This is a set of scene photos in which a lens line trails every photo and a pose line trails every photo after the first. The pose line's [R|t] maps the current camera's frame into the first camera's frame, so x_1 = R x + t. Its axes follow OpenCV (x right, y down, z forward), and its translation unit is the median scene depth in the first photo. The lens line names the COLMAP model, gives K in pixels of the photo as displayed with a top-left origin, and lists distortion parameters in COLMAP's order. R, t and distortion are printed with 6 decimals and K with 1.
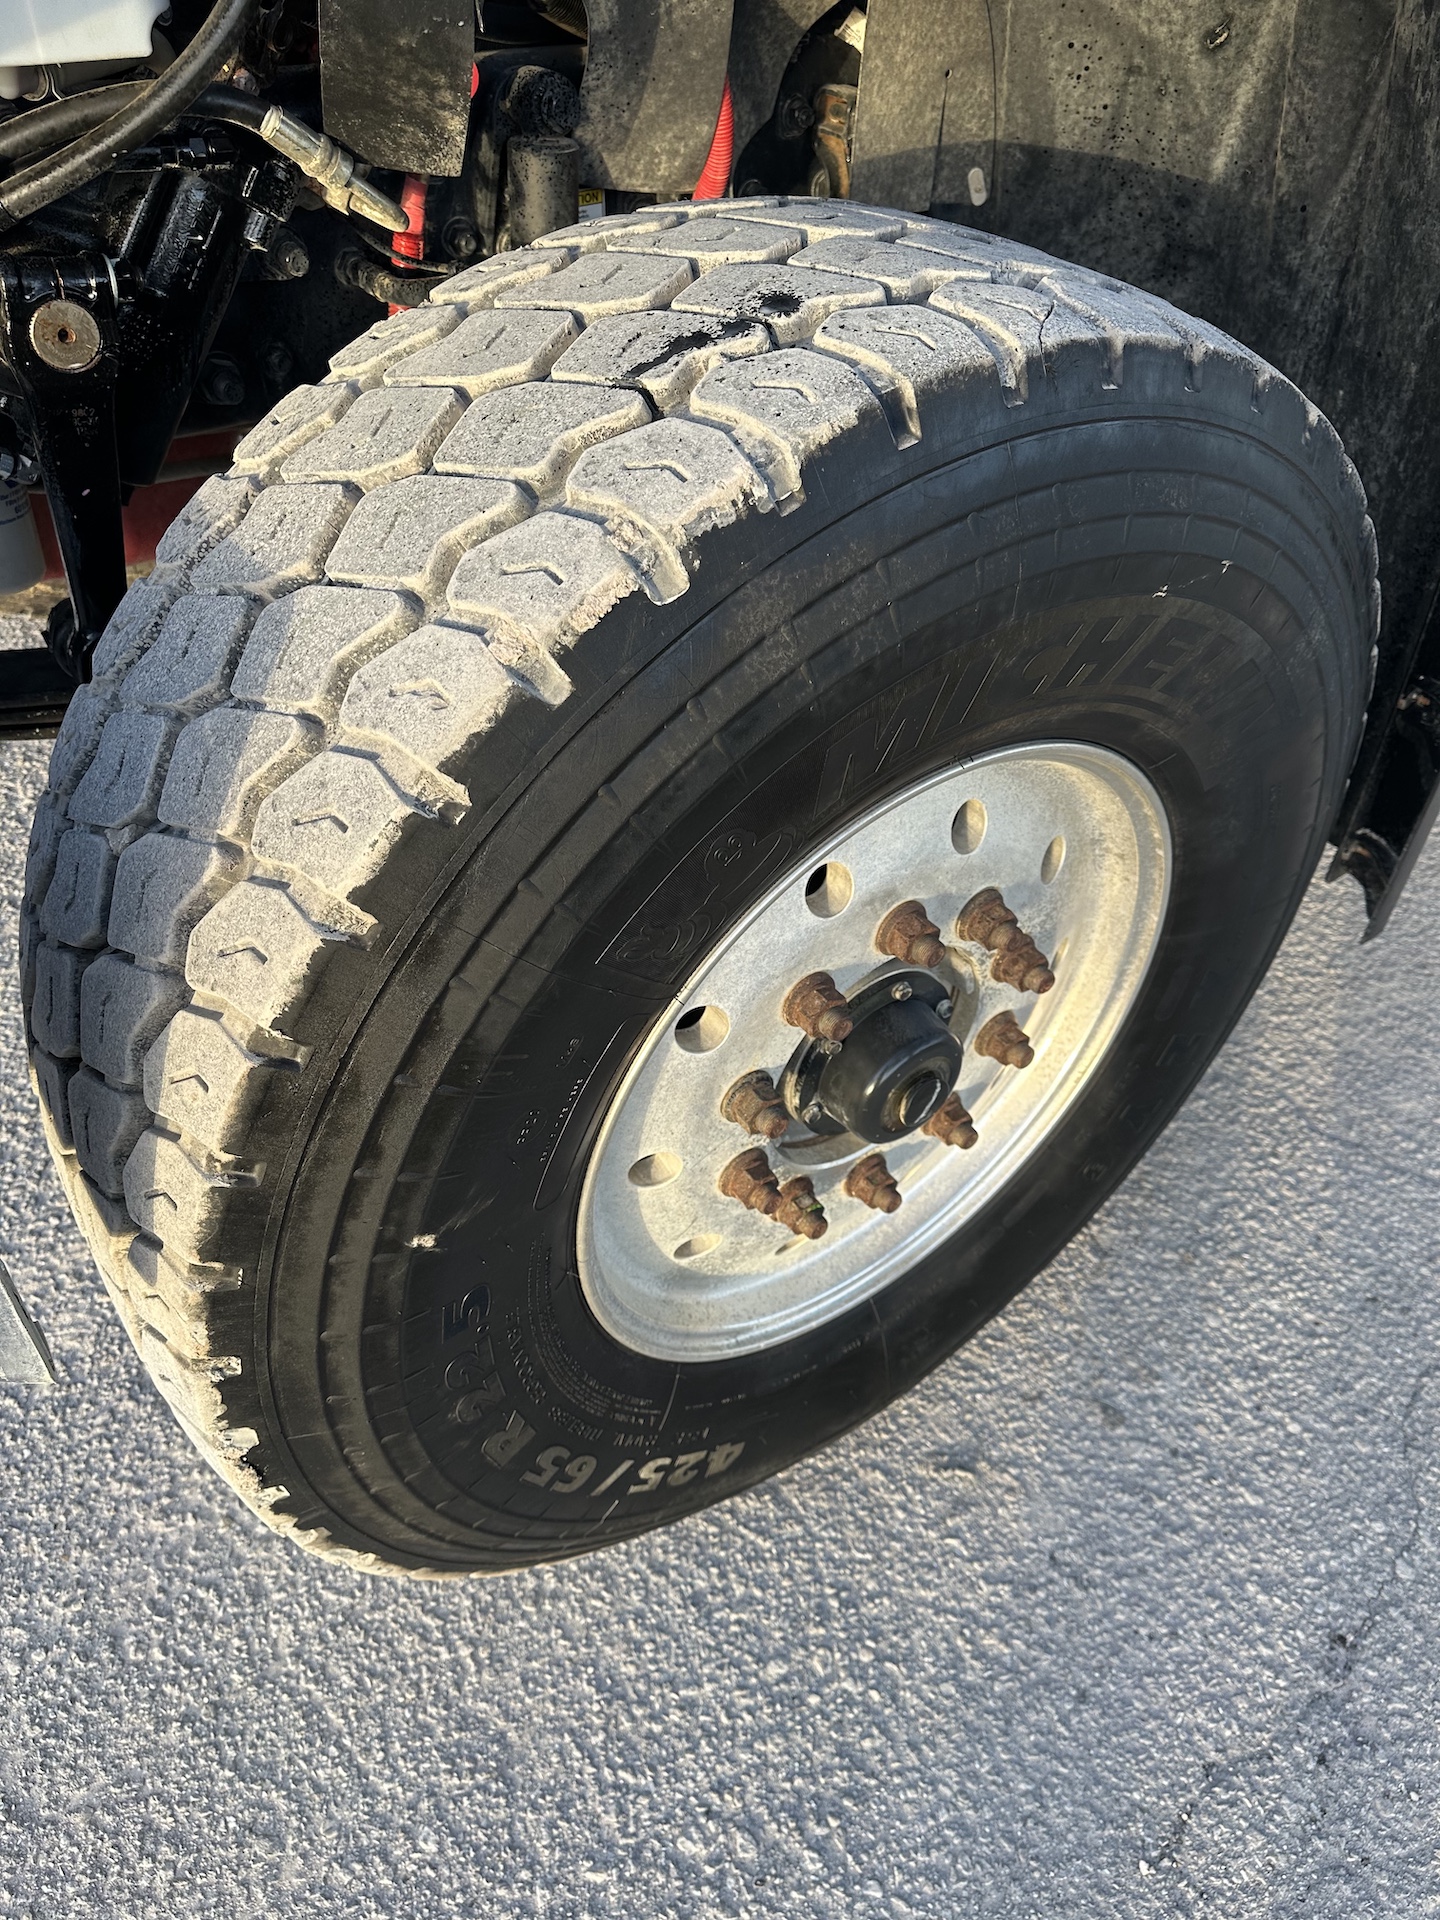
lens RADIAL K [[1404.0, 0, 717.5], [0, 1404.0, 952.8], [0, 0, 1]] dist [0.031372, -0.033964]
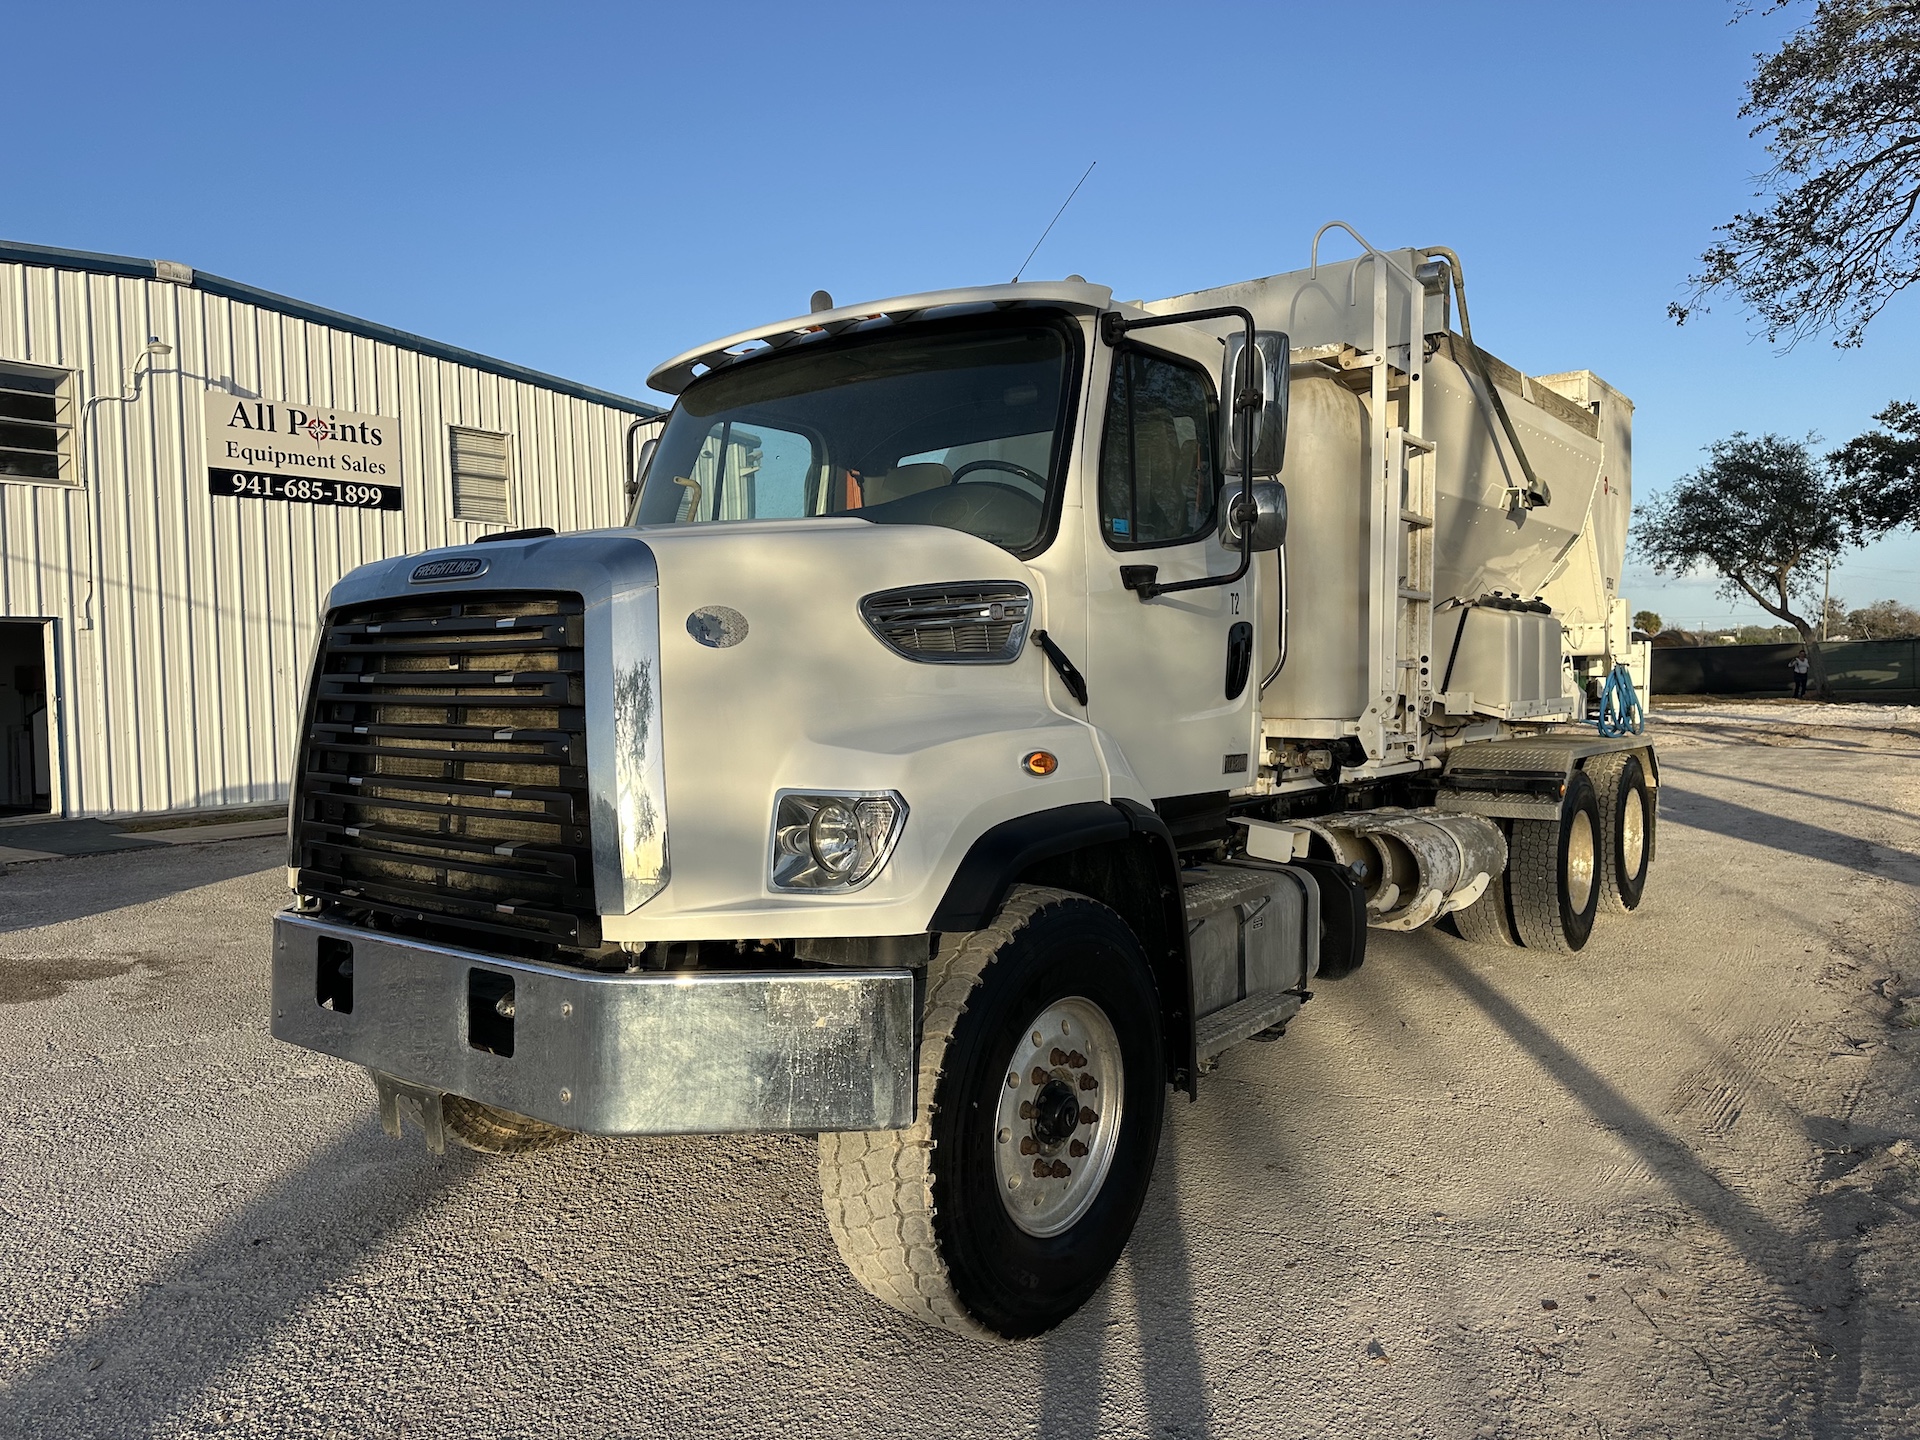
lens RADIAL K [[1404.0, 0, 957.3], [0, 1404.0, 717.6], [0, 0, 1]] dist [0.031372, -0.033964]
pose [[0.955522, -0.049634, 0.290712, -1.335325], [0.220629, 0.774423, -0.592952, 1.670867], [-0.195703, 0.630719, 0.750929, -2.614948]]
